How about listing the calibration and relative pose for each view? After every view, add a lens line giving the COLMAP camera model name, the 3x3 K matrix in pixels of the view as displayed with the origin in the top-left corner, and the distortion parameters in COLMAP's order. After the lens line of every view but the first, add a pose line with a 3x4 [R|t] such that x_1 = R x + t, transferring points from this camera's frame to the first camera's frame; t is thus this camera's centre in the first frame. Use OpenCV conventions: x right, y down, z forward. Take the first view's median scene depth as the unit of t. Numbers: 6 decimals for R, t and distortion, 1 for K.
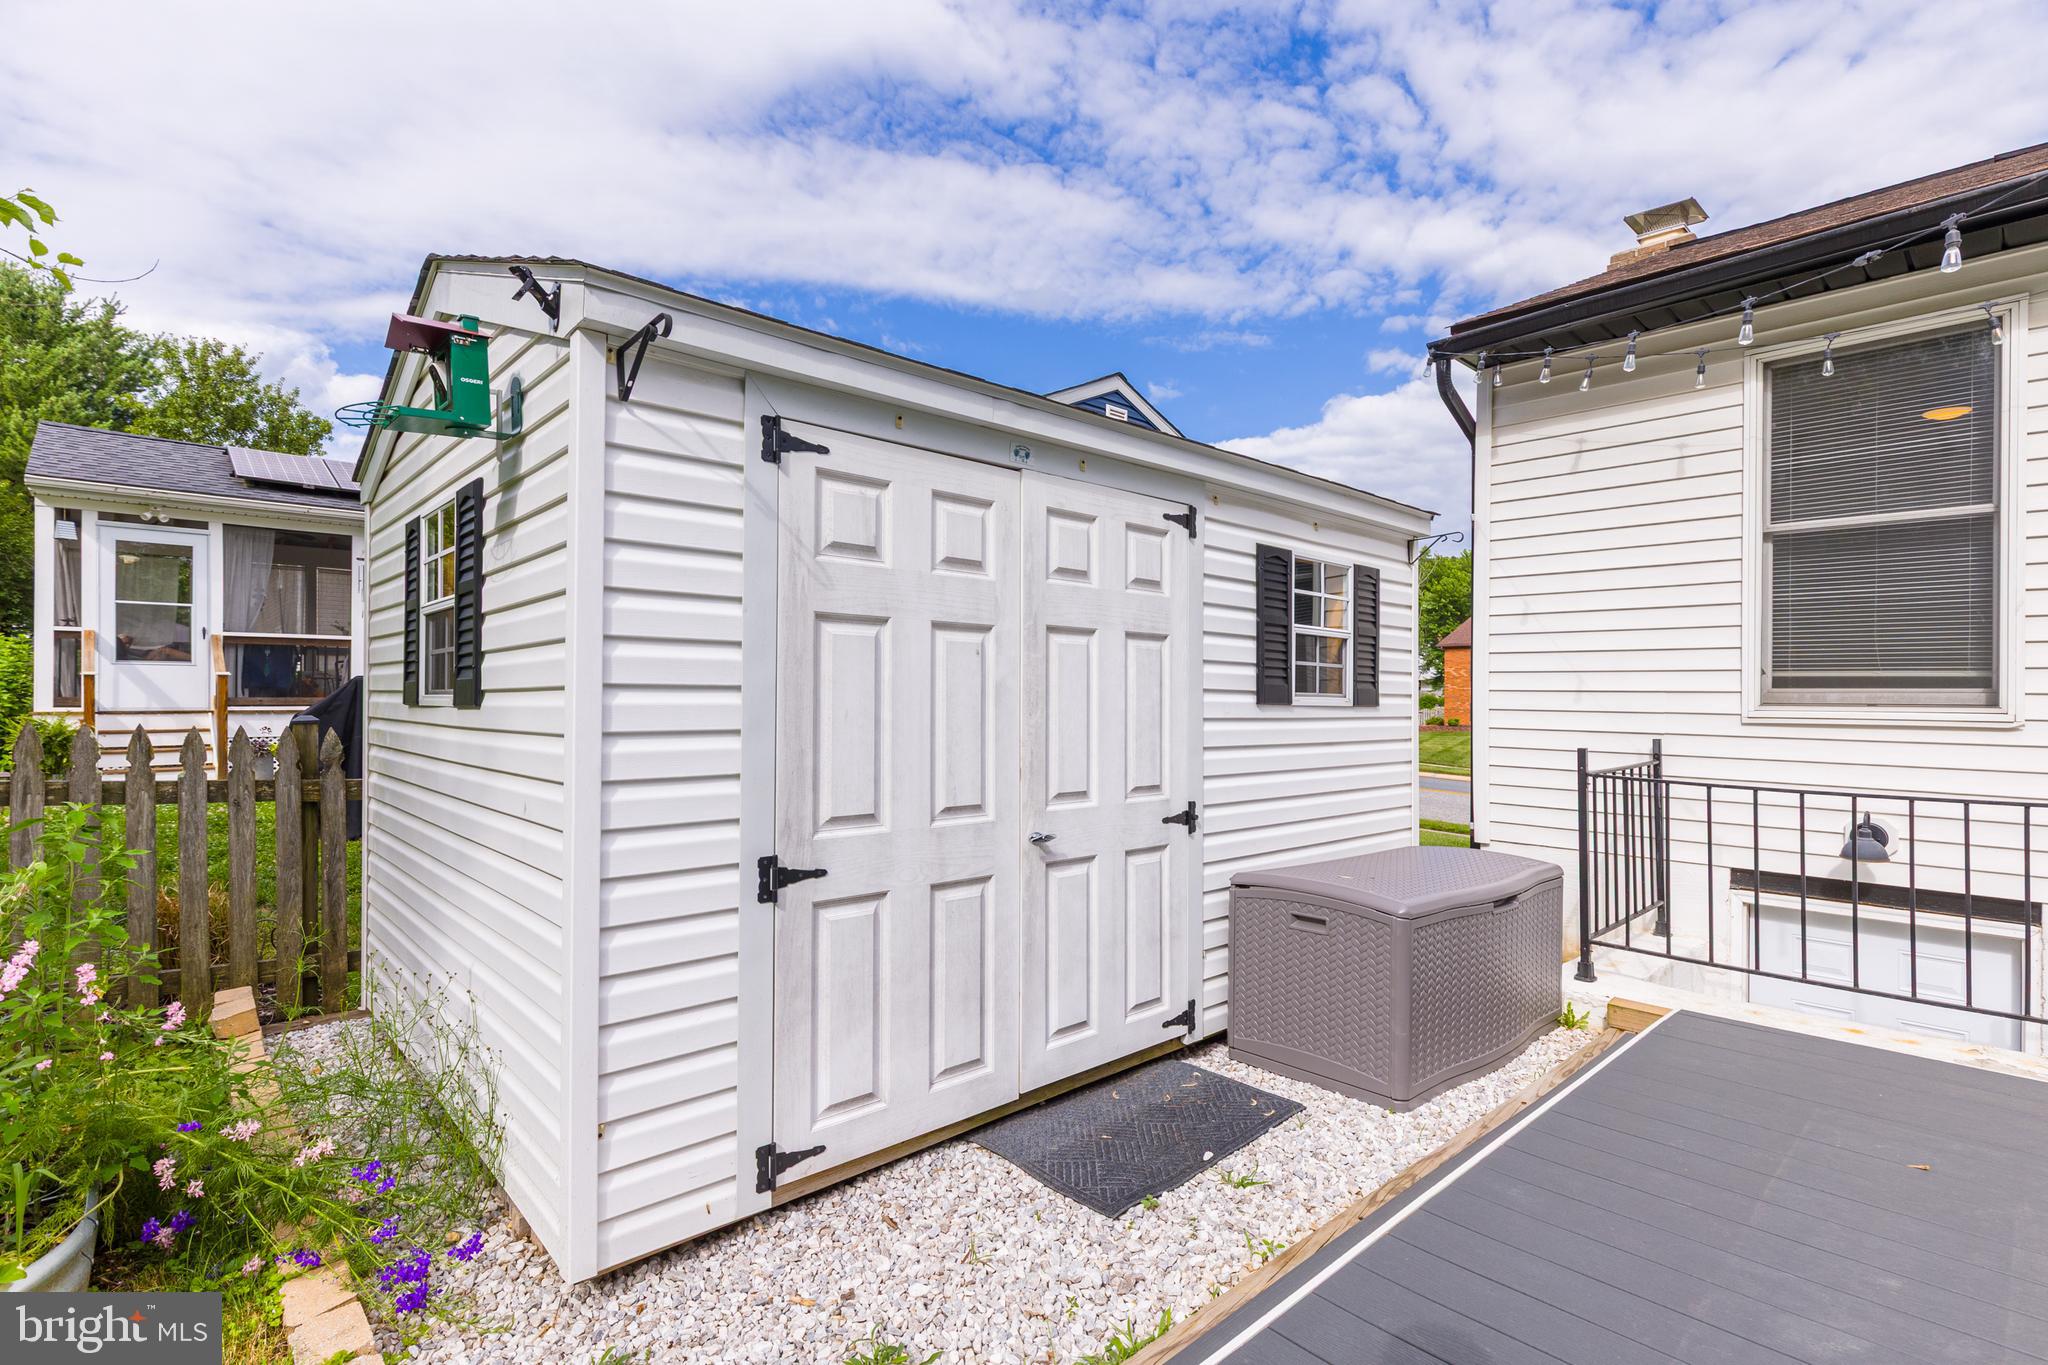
lens RADIAL K [[966.2, 0, 1035.7], [0, 966.2, 692.2], [0, 0, 1]] dist [0.001777, -0.000118]
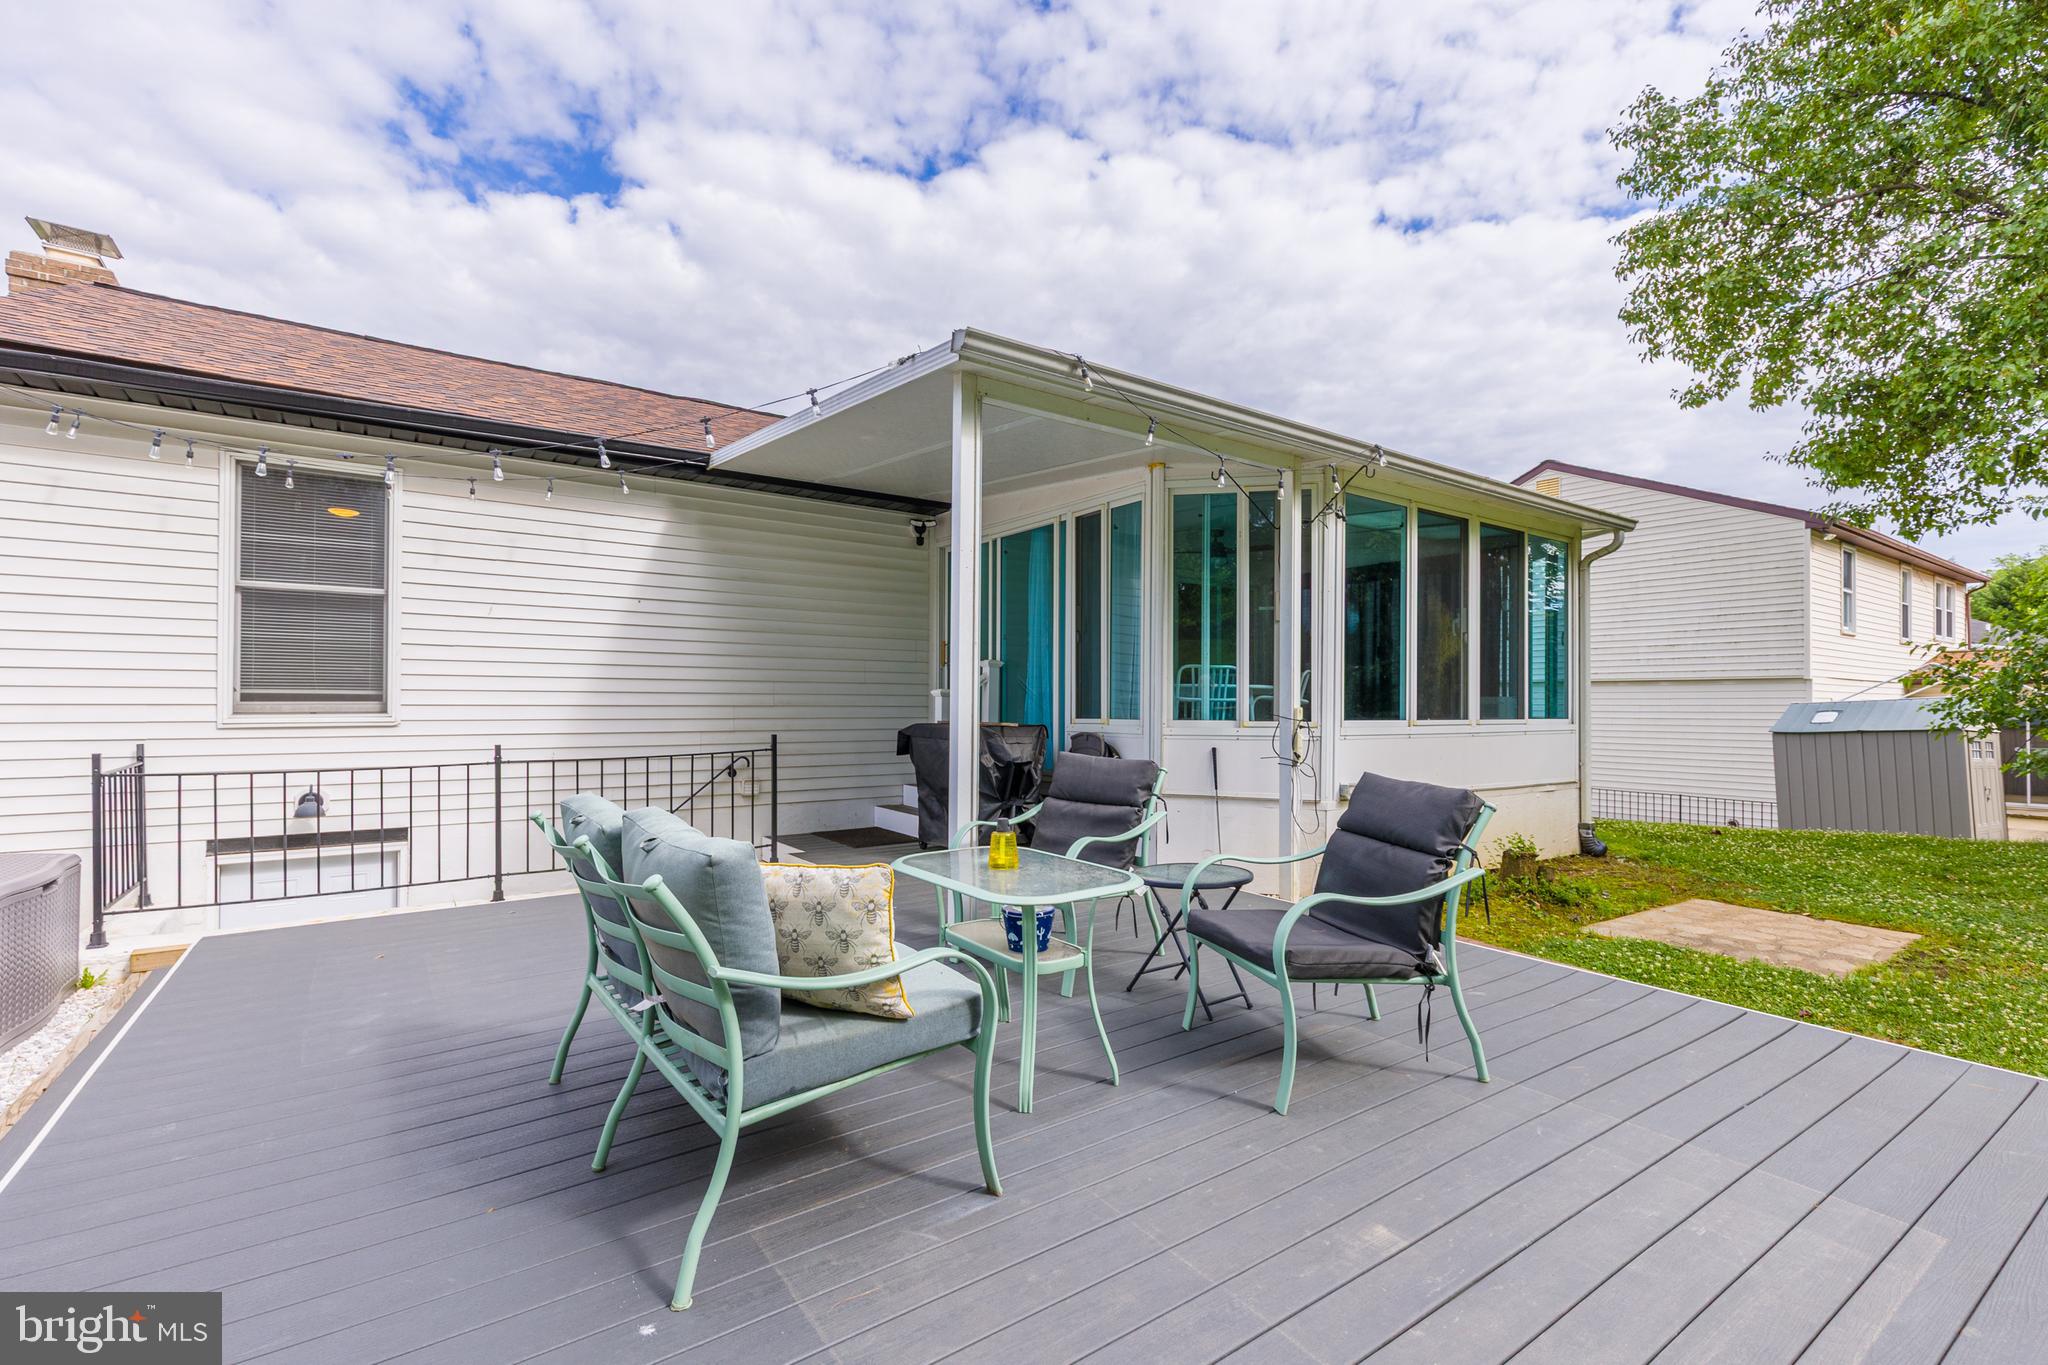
lens RADIAL K [[920.7, 0, 1036.4], [0, 920.7, 695.0], [0, 0, 1]] dist [0.008740, 0.000220]
pose [[0.129937, 0.002287, 0.991520, -0.396463], [-0.002187, 0.999996, -0.002020, -0.014103], [-0.991520, -0.001906, 0.129941, -0.282717]]
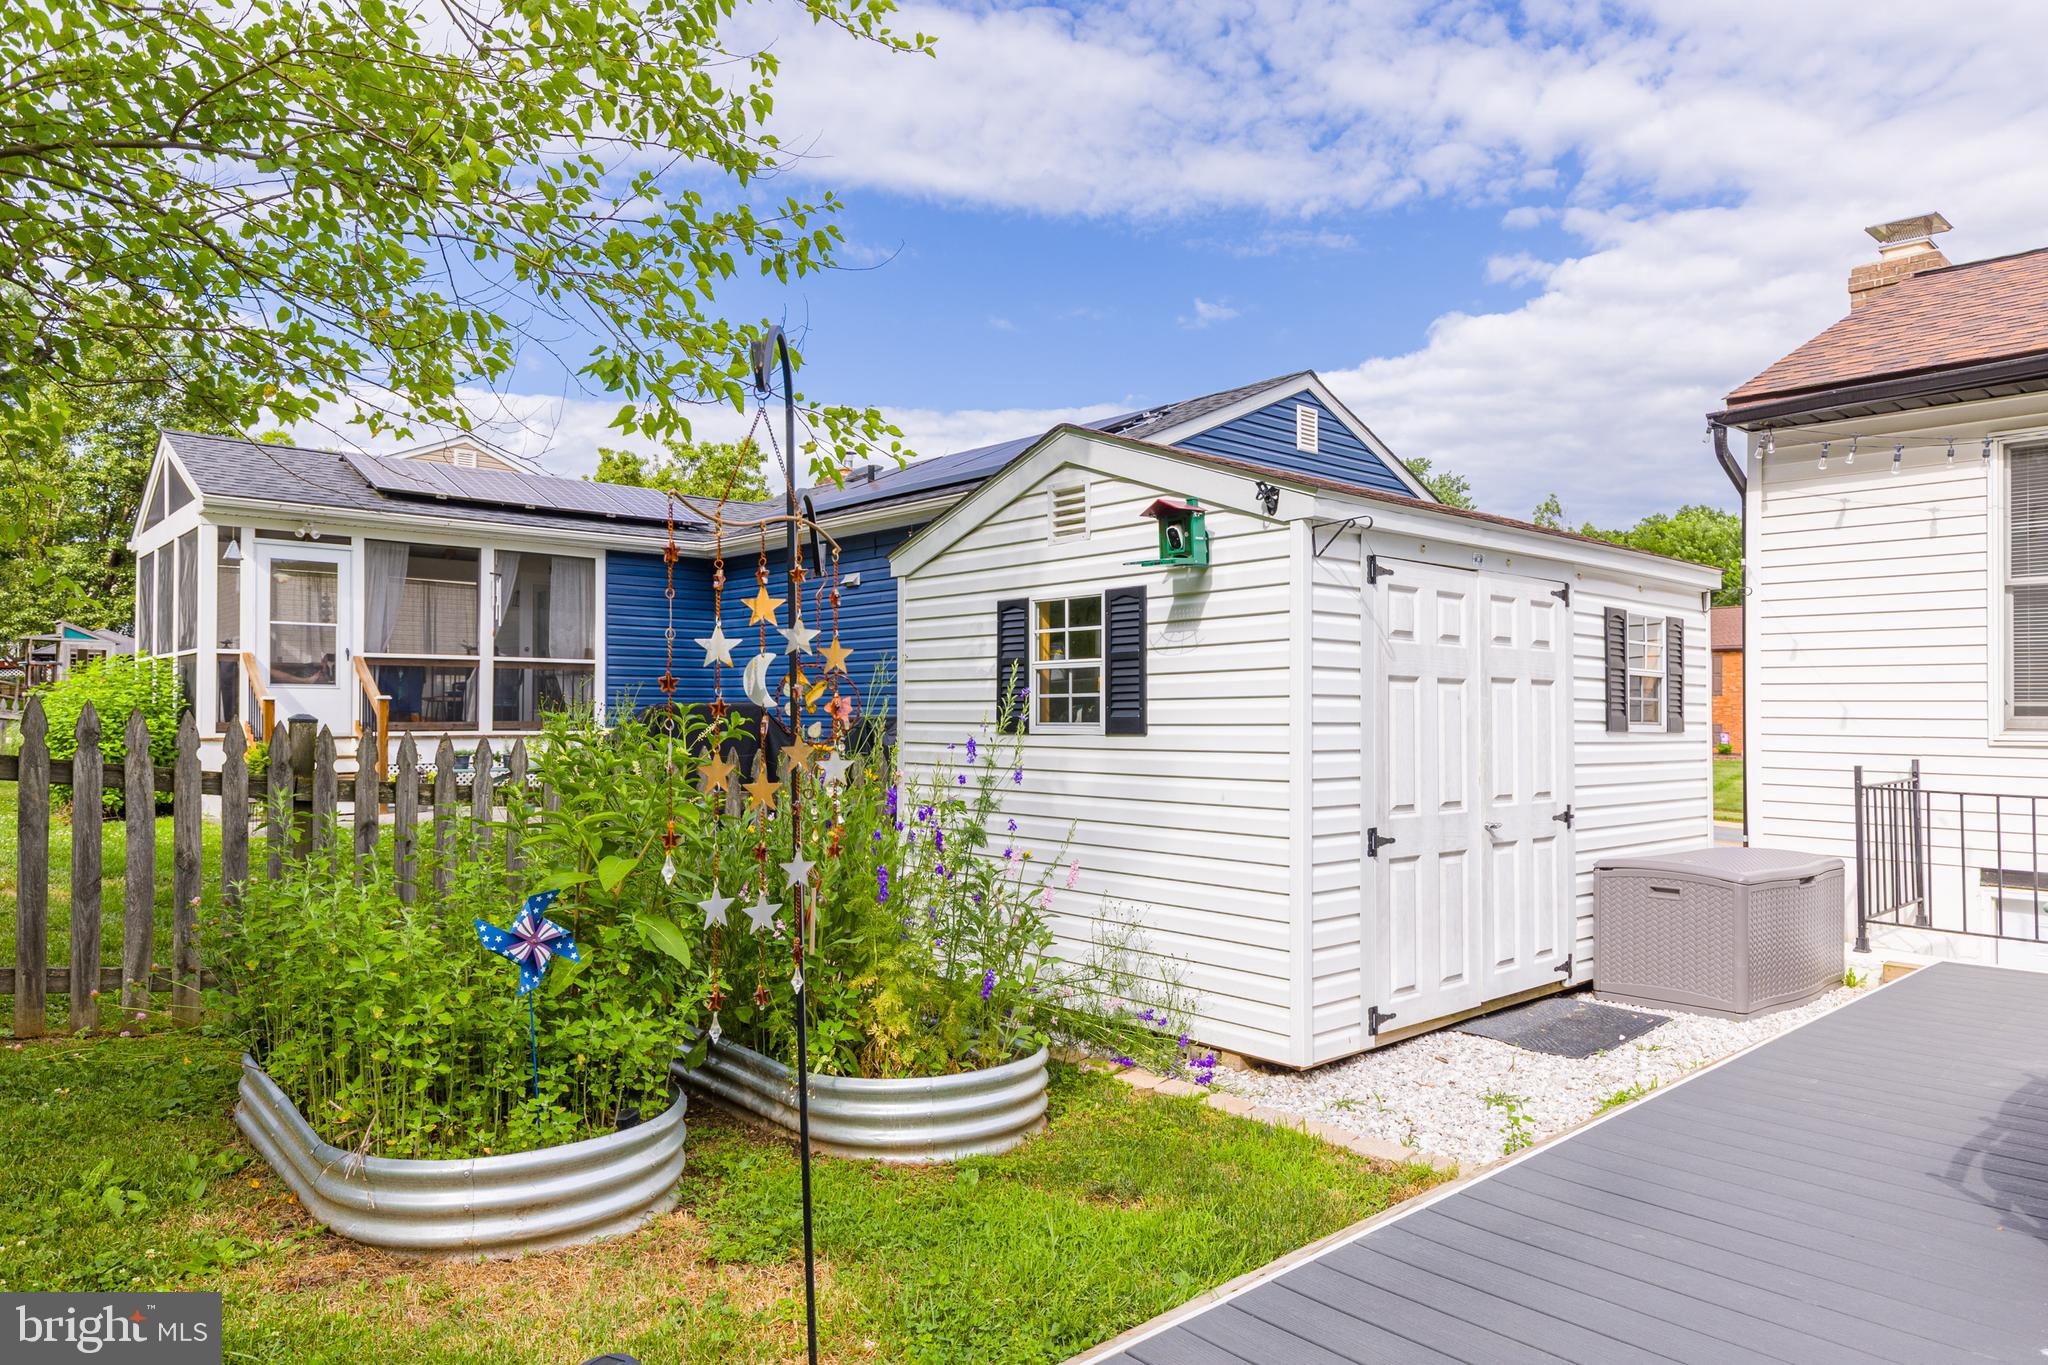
lens RADIAL K [[1286.8, 0, 1021.4], [0, 1286.8, 692.6], [0, 0, 1]] dist [0.002015, 0.000241]
pose [[0.999813, -0.002243, -0.019184, -0.452822], [0.002012, 0.999925, -0.012065, -0.017501], [0.019210, 0.012024, 0.999743, -0.642132]]
